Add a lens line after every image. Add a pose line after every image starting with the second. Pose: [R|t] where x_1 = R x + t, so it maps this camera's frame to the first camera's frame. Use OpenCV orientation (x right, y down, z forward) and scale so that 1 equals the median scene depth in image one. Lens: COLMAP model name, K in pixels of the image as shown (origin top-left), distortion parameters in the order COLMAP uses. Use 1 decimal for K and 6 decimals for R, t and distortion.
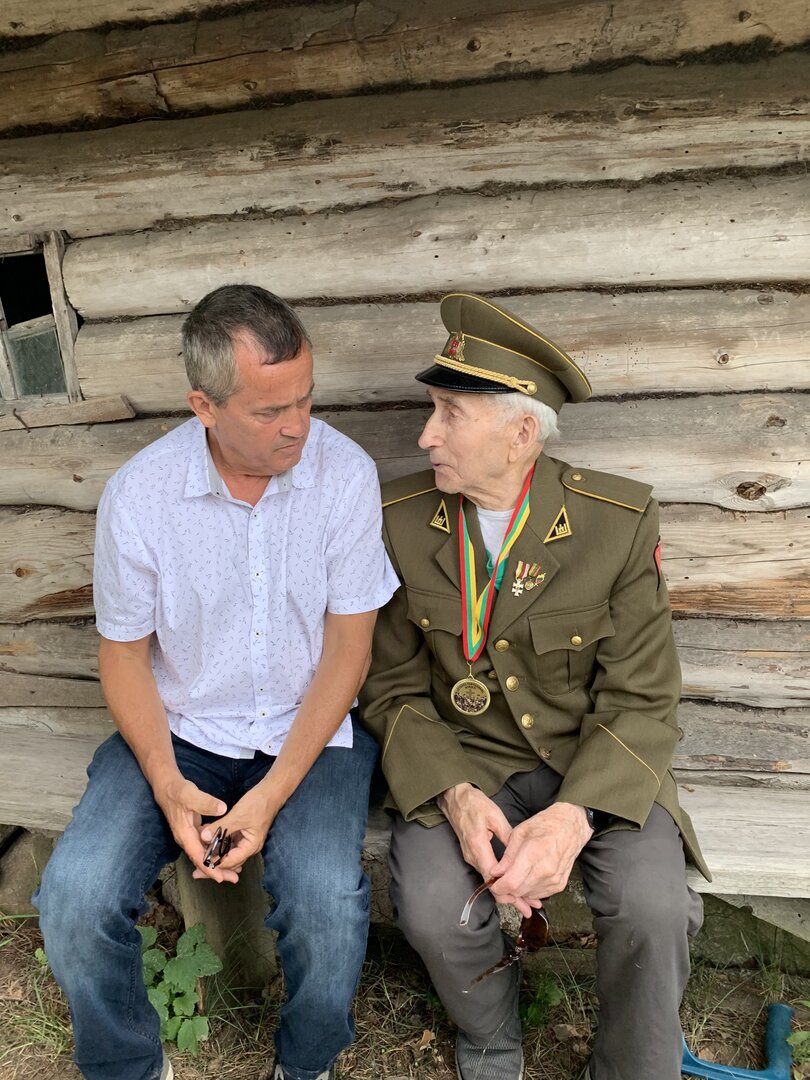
lens RADIAL K [[828.3, 0, 388.9], [0, 828.3, 533.9], [0, 0, 1]] dist [0.034569, -0.040318]
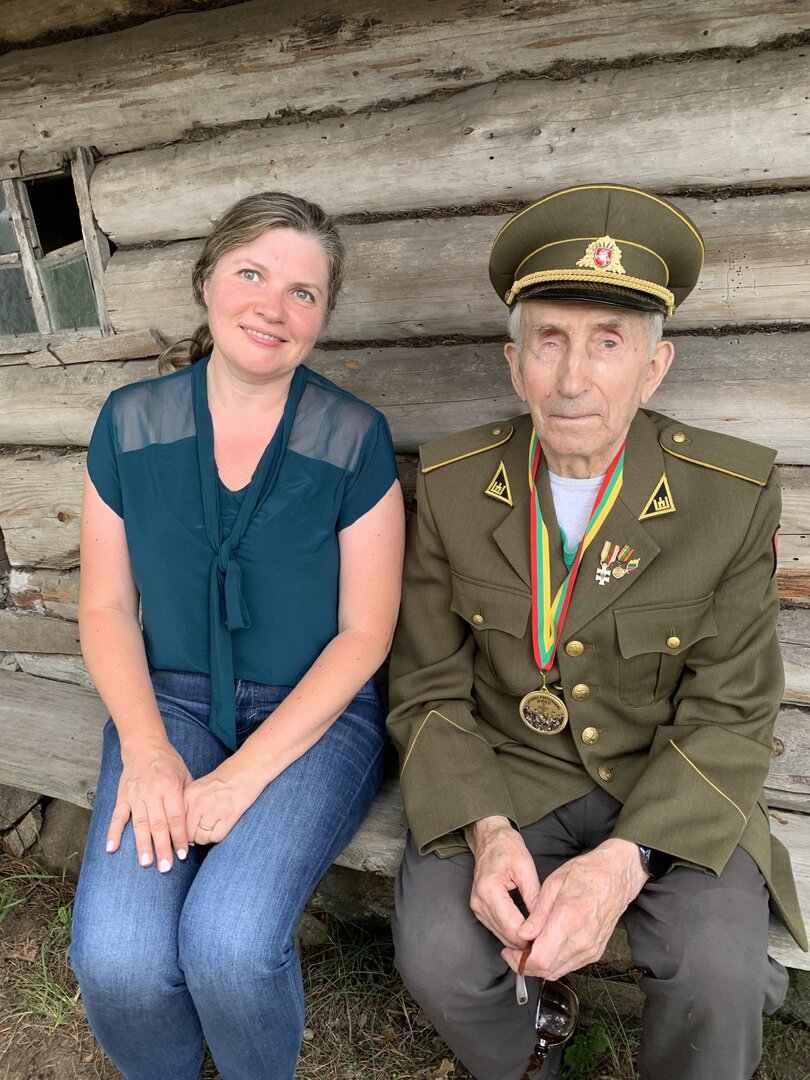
lens RADIAL K [[828.3, 0, 388.4], [0, 828.3, 520.5], [0, 0, 1]] dist [0.034569, -0.040318]
pose [[0.984658, 0.039672, -0.169926, 0.110061], [-0.030912, 0.998068, 0.053890, -0.015535], [0.171735, -0.047810, 0.983982, 0.150250]]
